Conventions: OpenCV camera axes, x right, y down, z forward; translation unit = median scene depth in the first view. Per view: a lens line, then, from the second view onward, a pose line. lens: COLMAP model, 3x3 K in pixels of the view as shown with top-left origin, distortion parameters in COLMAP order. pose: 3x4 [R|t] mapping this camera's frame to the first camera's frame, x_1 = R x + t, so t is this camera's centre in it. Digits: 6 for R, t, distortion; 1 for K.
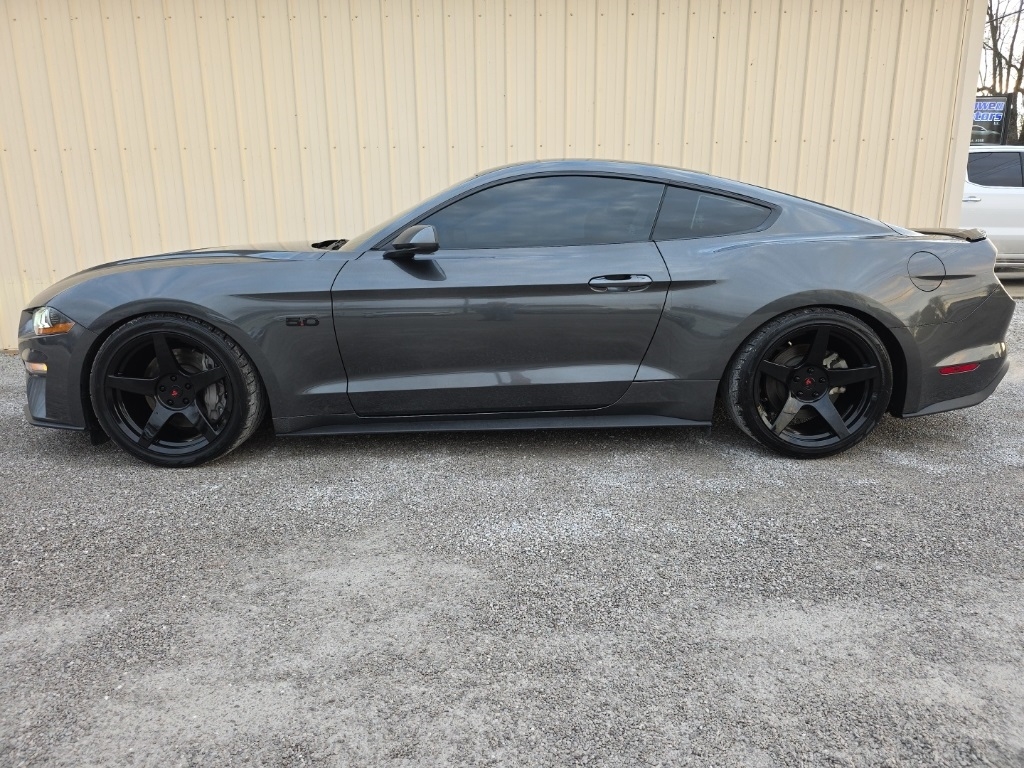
lens RADIAL K [[700.8, 0, 510.7], [0, 700.8, 382.5], [0, 0, 1]] dist [0.041329, -0.035751]
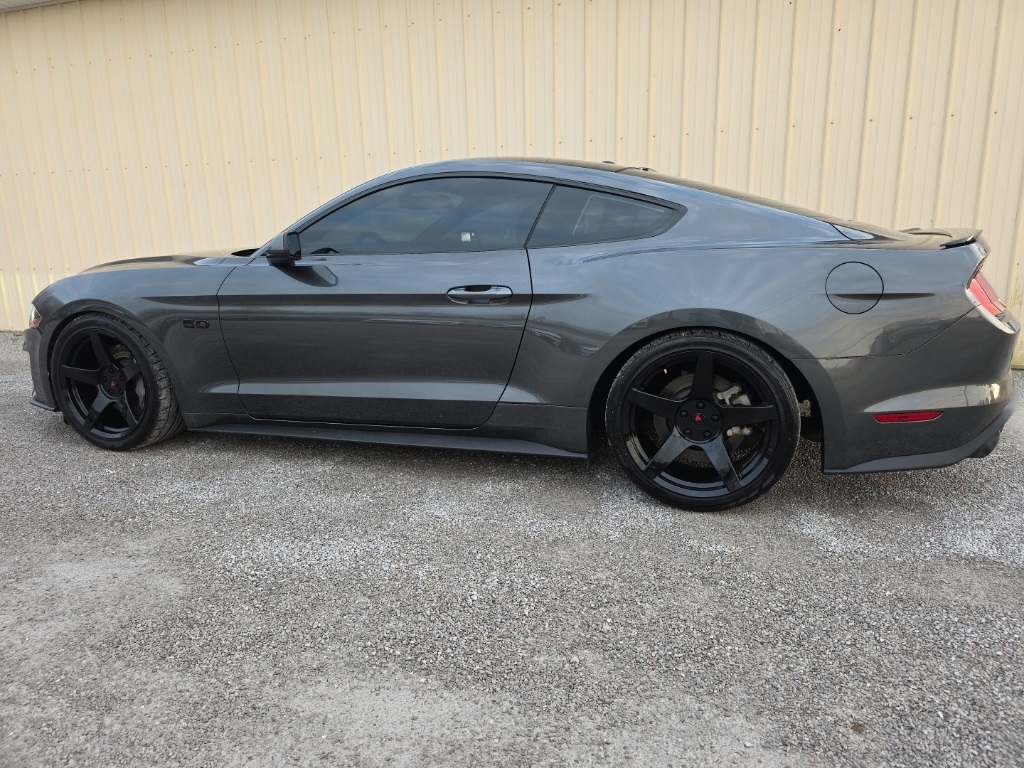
lens RADIAL K [[700.8, 0, 514.9], [0, 700.8, 381.1], [0, 0, 1]] dist [0.041329, -0.035751]
pose [[0.943568, 0.061662, -0.325387, 0.503670], [-0.060118, 0.998081, 0.014809, -0.045691], [0.325676, 0.005588, 0.945465, 0.154143]]
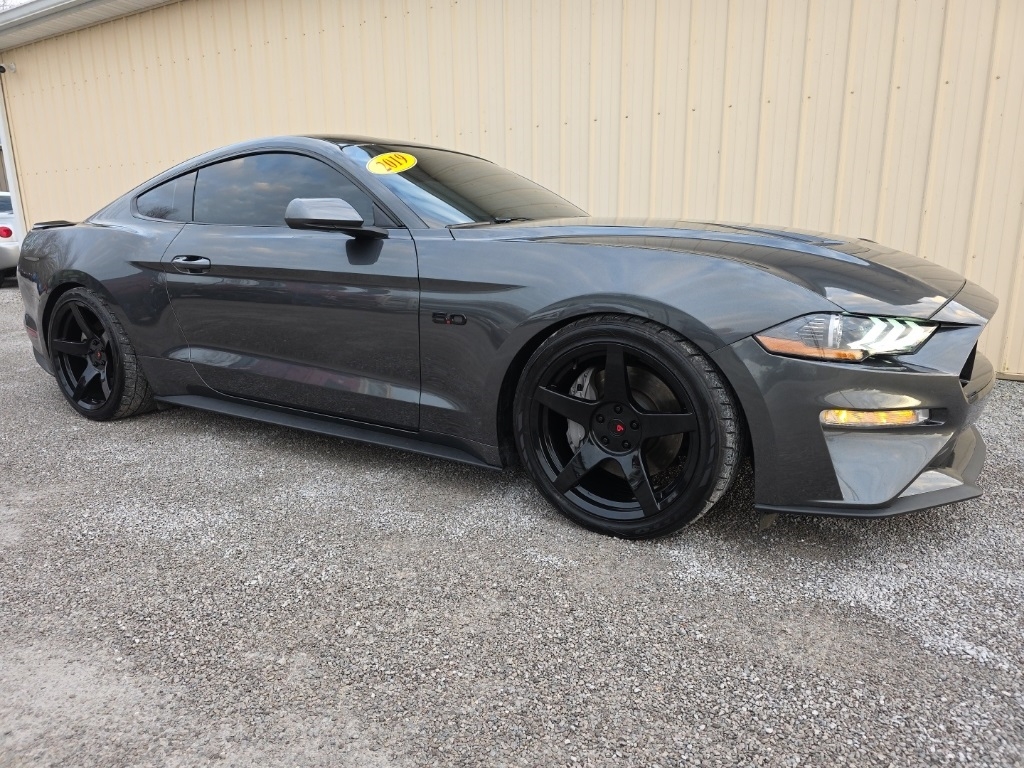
lens RADIAL K [[700.8, 0, 513.4], [0, 700.8, 382.0], [0, 0, 1]] dist [0.041329, -0.035751]
pose [[0.844397, 0.116903, -0.522807, 0.770557], [-0.112451, 0.992836, 0.040384, -0.056701], [0.523782, 0.024690, 0.851494, 0.359775]]
